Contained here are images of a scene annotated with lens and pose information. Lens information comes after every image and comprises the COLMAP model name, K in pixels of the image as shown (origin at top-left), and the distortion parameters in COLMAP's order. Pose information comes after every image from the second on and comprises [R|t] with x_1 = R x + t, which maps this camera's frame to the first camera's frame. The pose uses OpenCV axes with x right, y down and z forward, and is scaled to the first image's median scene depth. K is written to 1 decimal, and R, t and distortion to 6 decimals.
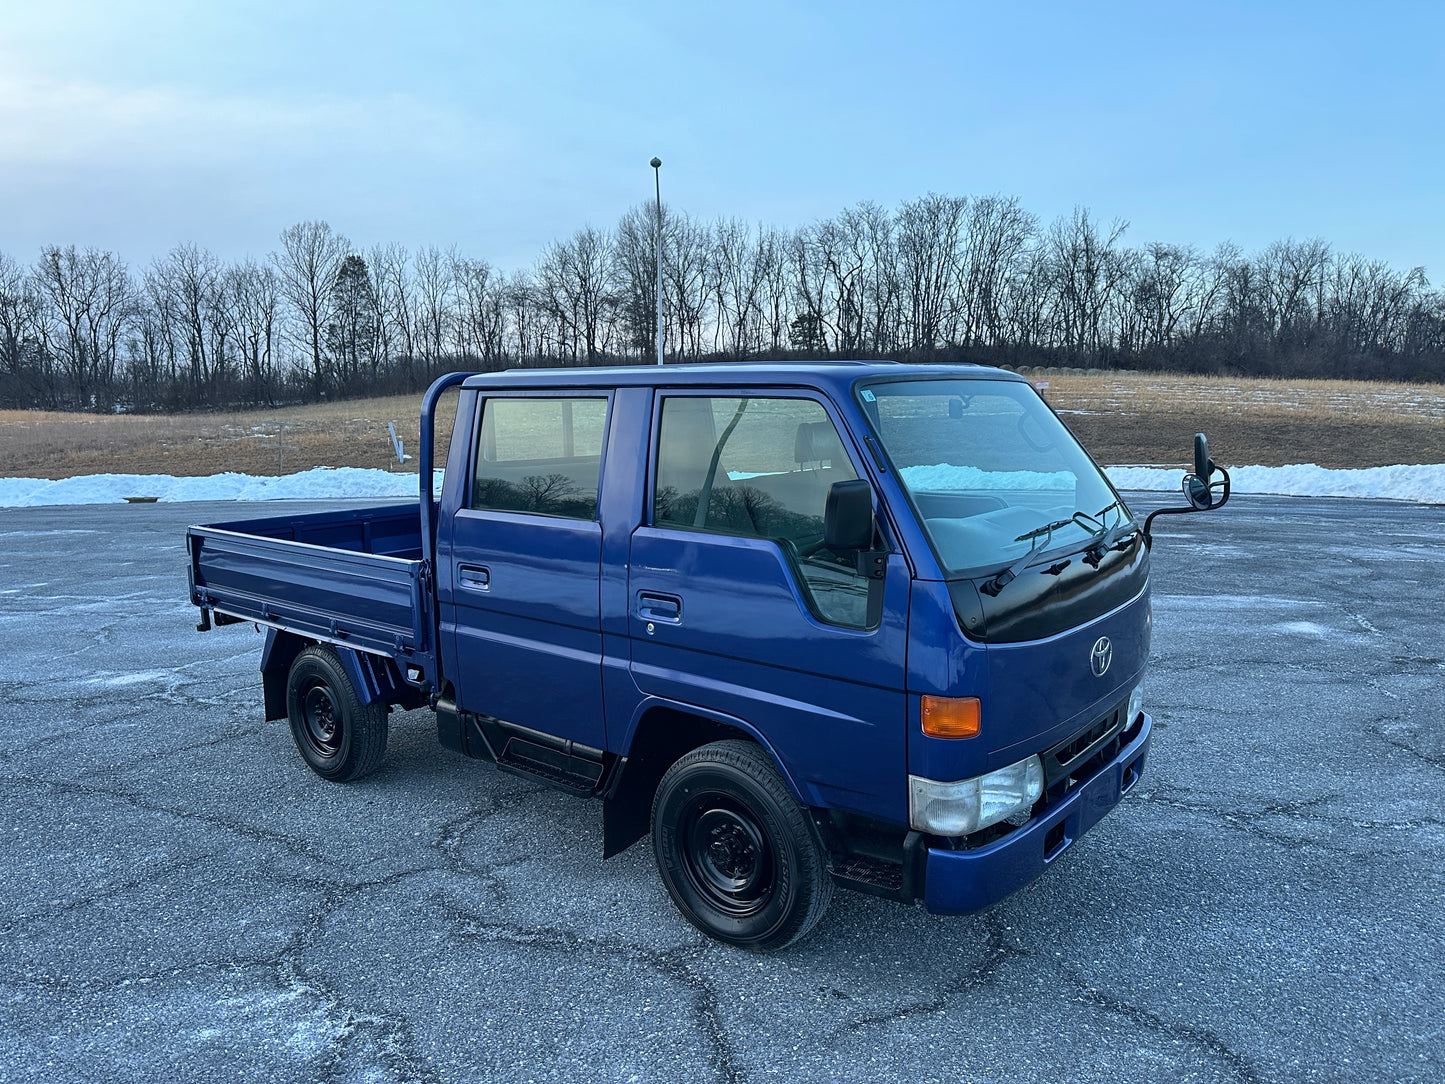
lens RADIAL K [[1001.7, 0, 722.5], [0, 1001.7, 542.0], [0, 0, 1]] dist [0.119938, -0.183383]
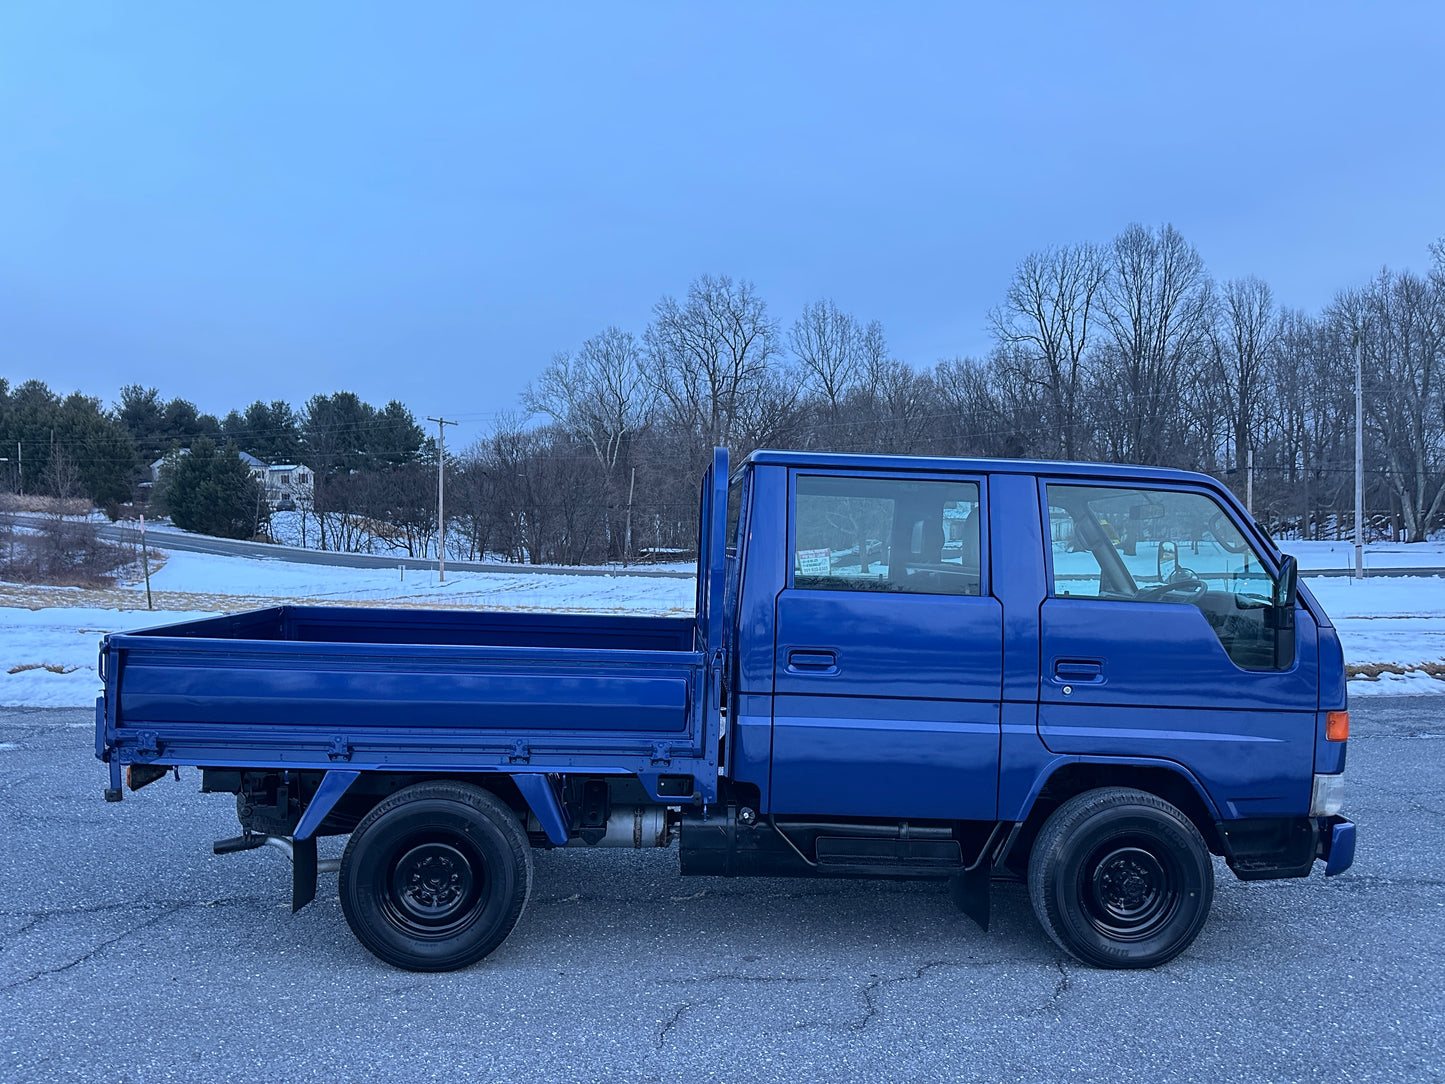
lens RADIAL K [[1035.4, 0, 696.6], [0, 1035.4, 539.0], [0, 0, 1]] dist [0.023794, -0.002722]
pose [[0.736578, 0.038587, 0.675251, -1.134648], [0.055708, 0.991518, -0.117427, 0.031572], [-0.674055, 0.124110, 0.728181, 0.421526]]
